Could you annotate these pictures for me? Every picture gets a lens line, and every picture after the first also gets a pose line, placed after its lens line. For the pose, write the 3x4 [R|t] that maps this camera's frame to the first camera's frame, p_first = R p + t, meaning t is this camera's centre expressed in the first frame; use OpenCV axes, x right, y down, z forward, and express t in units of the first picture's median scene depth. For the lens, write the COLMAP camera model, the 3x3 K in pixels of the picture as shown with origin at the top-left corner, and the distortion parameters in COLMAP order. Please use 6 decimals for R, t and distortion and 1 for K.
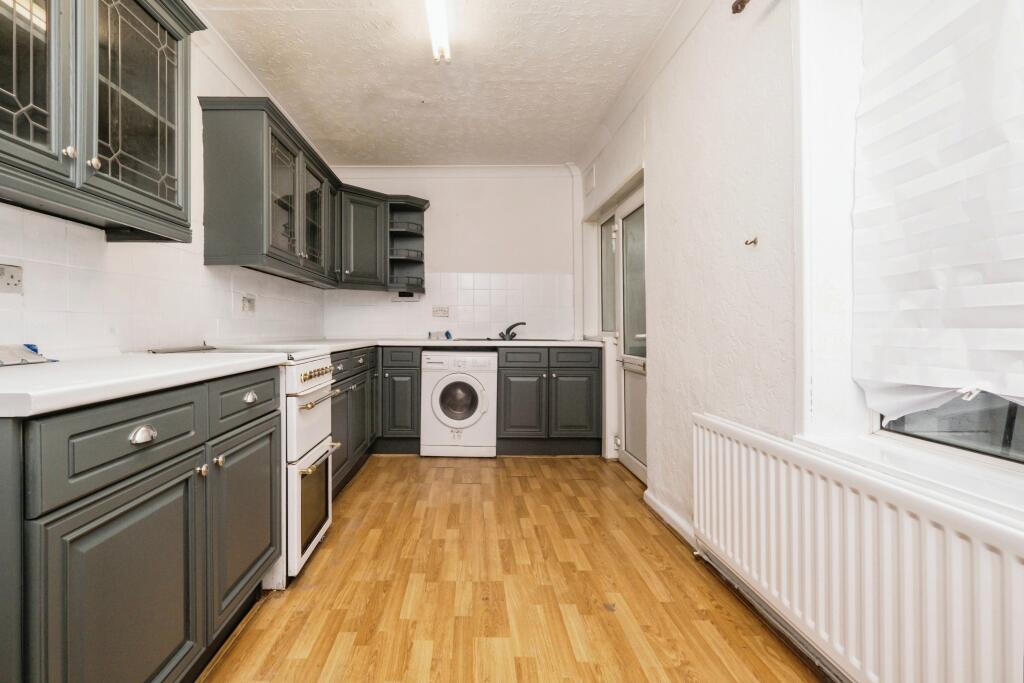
lens RADIAL K [[482.2, 0, 510.8], [0, 482.2, 325.5], [0, 0, 1]] dist [-0.001213, 0.000151]
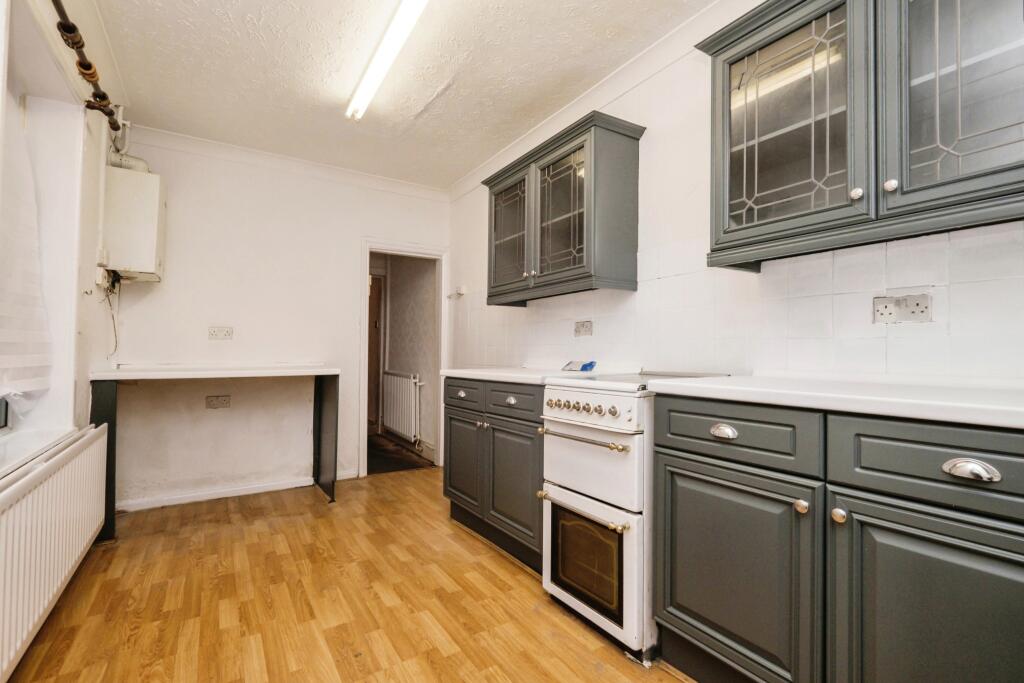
lens RADIAL K [[487.3, 0, 508.0], [0, 487.3, 327.3], [0, 0, 1]] dist [-0.003434, -0.000454]
pose [[-0.896688, -0.015995, -0.442373, 0.074330], [0.006874, 0.998723, -0.050045, 0.000289], [0.442609, -0.047916, -0.895434, 1.353319]]
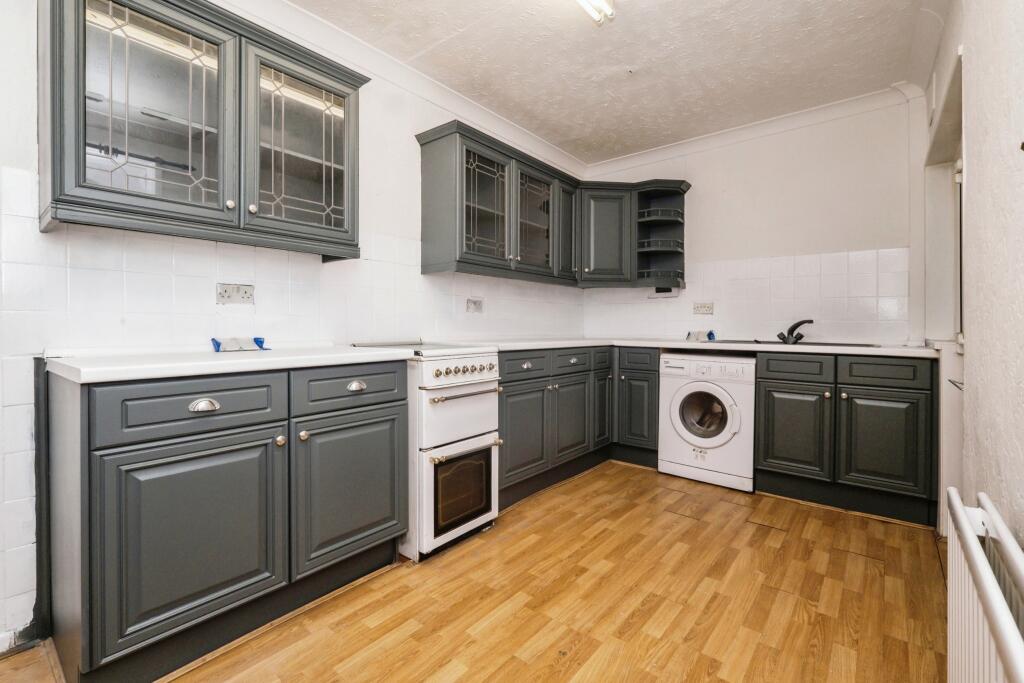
lens RADIAL K [[487.3, 0, 508.0], [0, 487.3, 327.3], [0, 0, 1]] dist [-0.003434, -0.000454]
pose [[0.736334, 0.002841, -0.676612, 0.305046], [0.001318, 0.999983, 0.005633, 0.000169], [0.676617, -0.005040, 0.736318, 0.220407]]
